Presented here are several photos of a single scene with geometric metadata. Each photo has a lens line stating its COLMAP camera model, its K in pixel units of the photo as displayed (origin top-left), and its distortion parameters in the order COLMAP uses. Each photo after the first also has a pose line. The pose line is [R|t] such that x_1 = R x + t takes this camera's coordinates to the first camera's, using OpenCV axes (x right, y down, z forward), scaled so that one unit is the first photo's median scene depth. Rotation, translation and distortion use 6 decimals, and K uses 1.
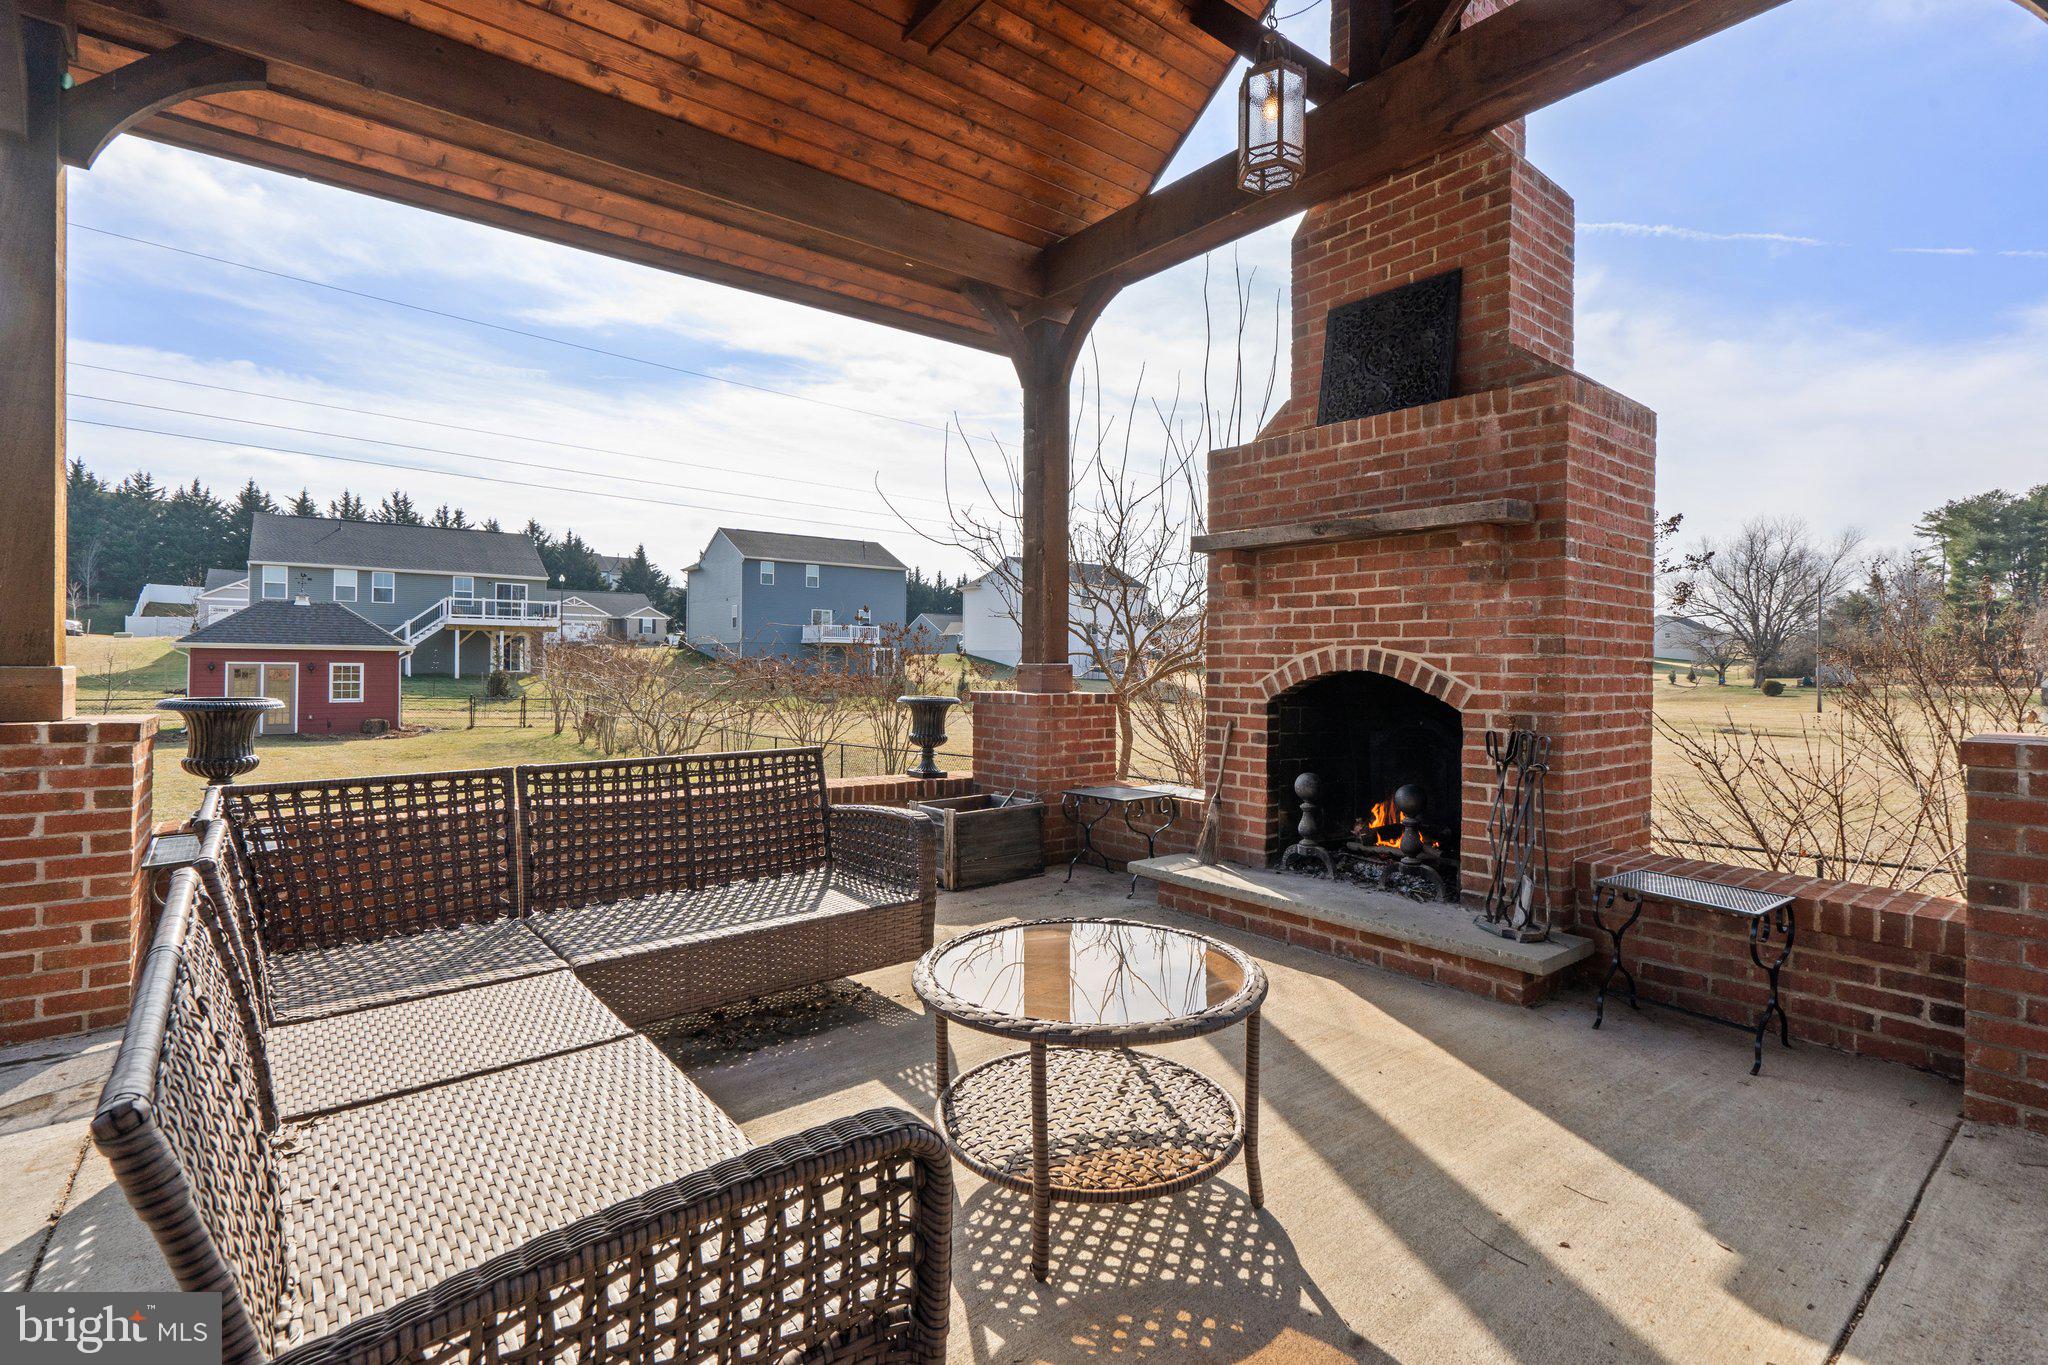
lens RADIAL K [[949.5, 0, 1024.2], [0, 949.5, 658.6], [0, 0, 1]] dist [0.001550, 0.000323]
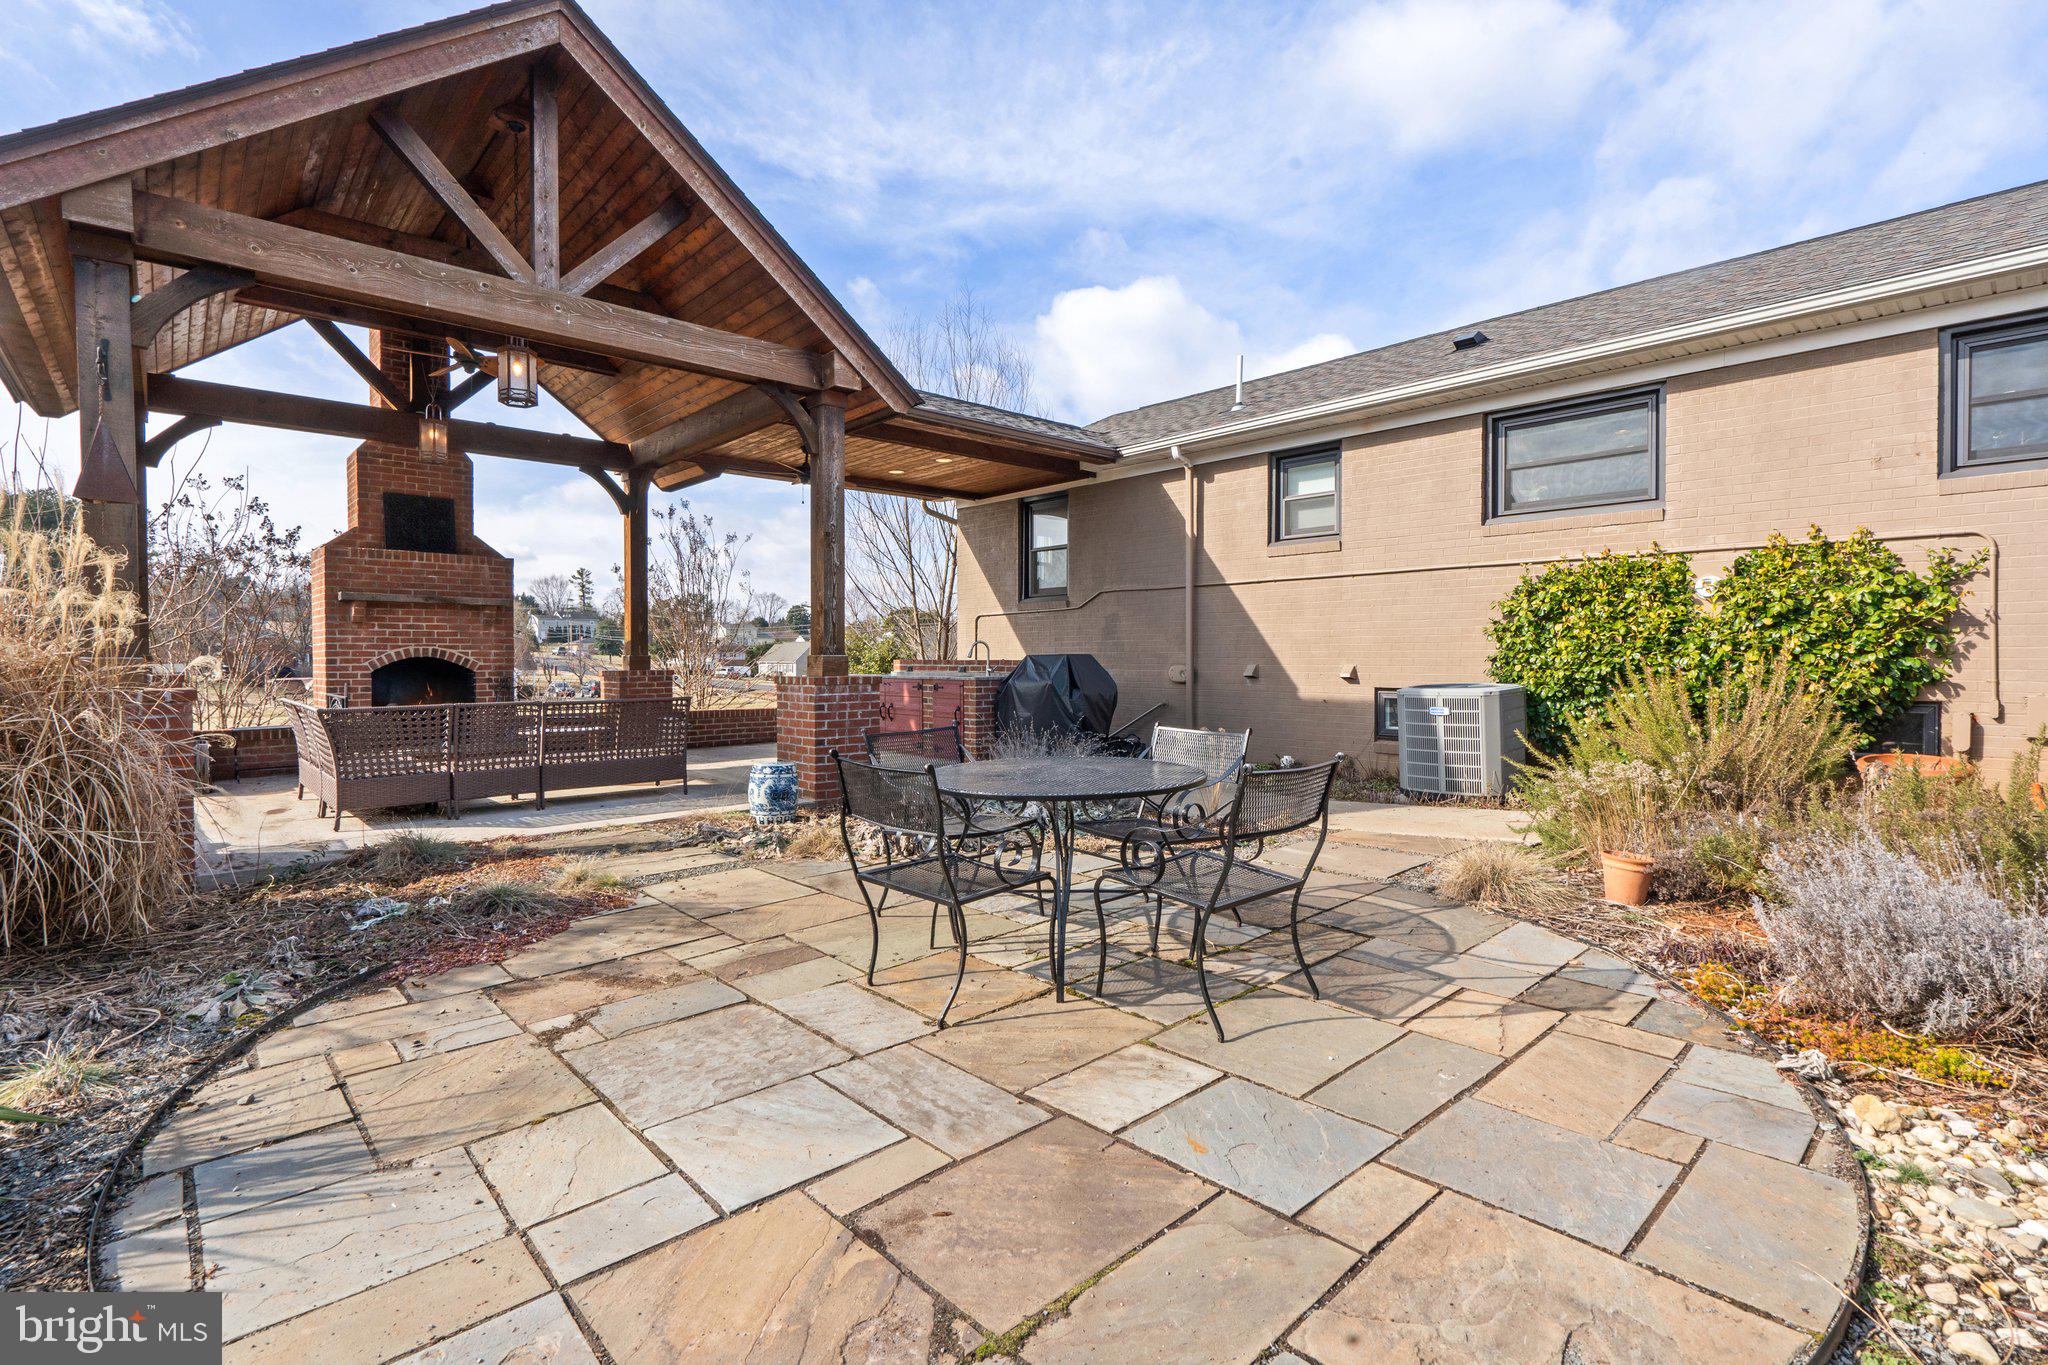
lens RADIAL K [[942.5, 0, 1017.0], [0, 942.5, 668.7], [0, 0, 1]] dist [-0.000921, 0.000151]
pose [[-0.055709, -0.020093, 0.998245, -2.022338], [-0.003203, 0.999796, 0.019945, -0.009433], [-0.998442, -0.002086, -0.055762, -0.351306]]
